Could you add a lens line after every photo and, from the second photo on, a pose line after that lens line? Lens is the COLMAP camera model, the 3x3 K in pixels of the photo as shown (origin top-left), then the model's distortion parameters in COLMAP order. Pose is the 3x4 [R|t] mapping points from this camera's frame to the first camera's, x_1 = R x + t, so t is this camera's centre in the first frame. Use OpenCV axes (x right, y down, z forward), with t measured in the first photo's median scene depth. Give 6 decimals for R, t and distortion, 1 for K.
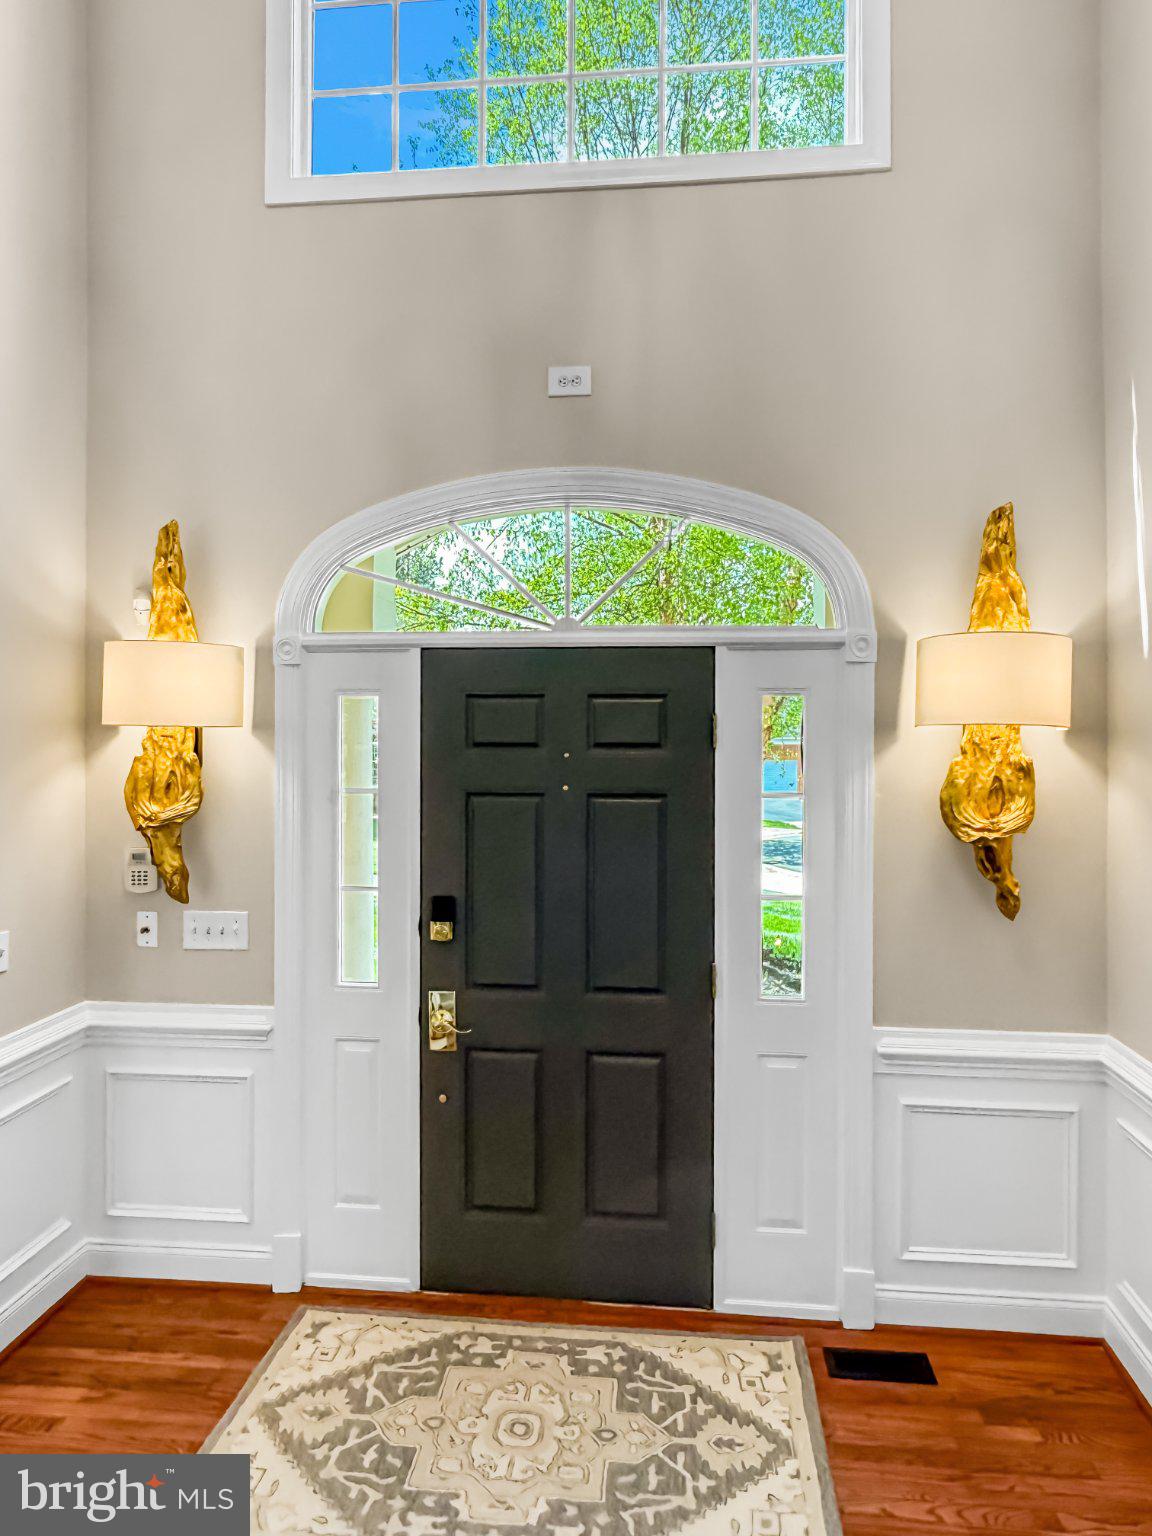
lens RADIAL K [[986.3, 0, 580.2], [0, 986.3, 741.2], [0, 0, 1]] dist [-0.001879, -0.001401]
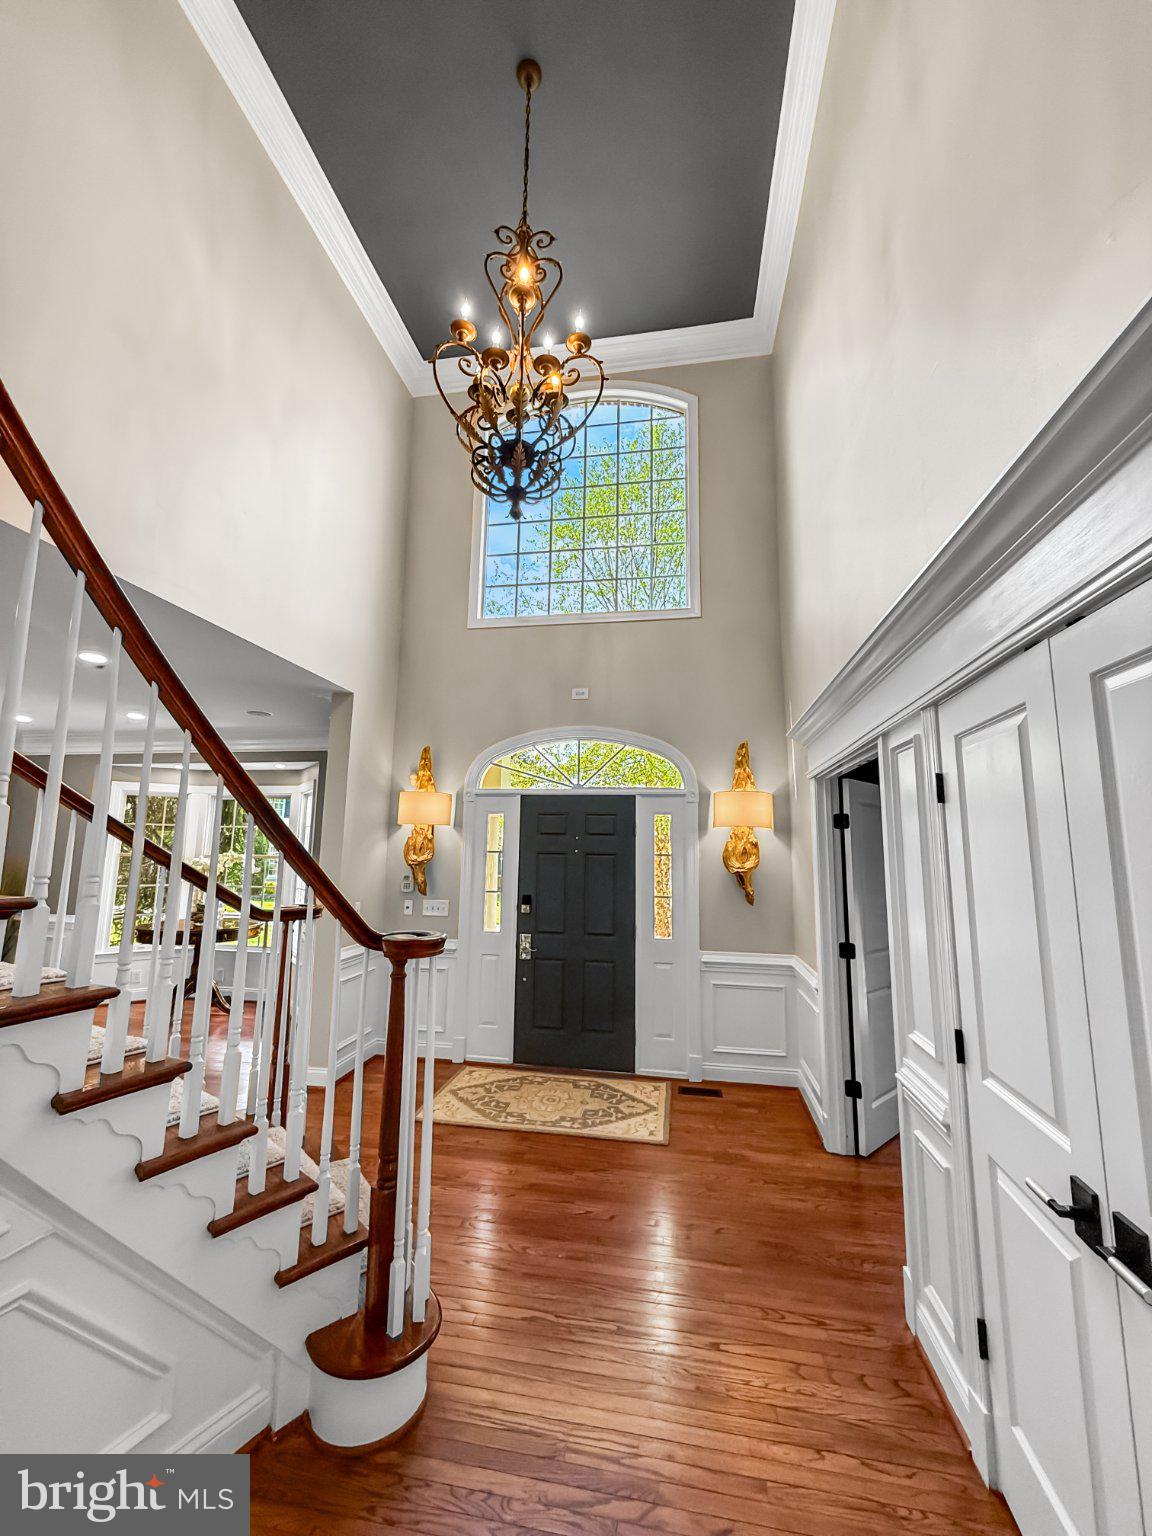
lens RADIAL K [[616.4, 0, 574.1], [0, 616.4, 767.3], [0, 0, 1]] dist [0.000684, 0.000025]
pose [[0.997440, 0.005114, -0.071326, 0.095050], [-0.014970, 0.990273, -0.138331, 0.055951], [0.069925, 0.139045, 0.987814, -0.611097]]
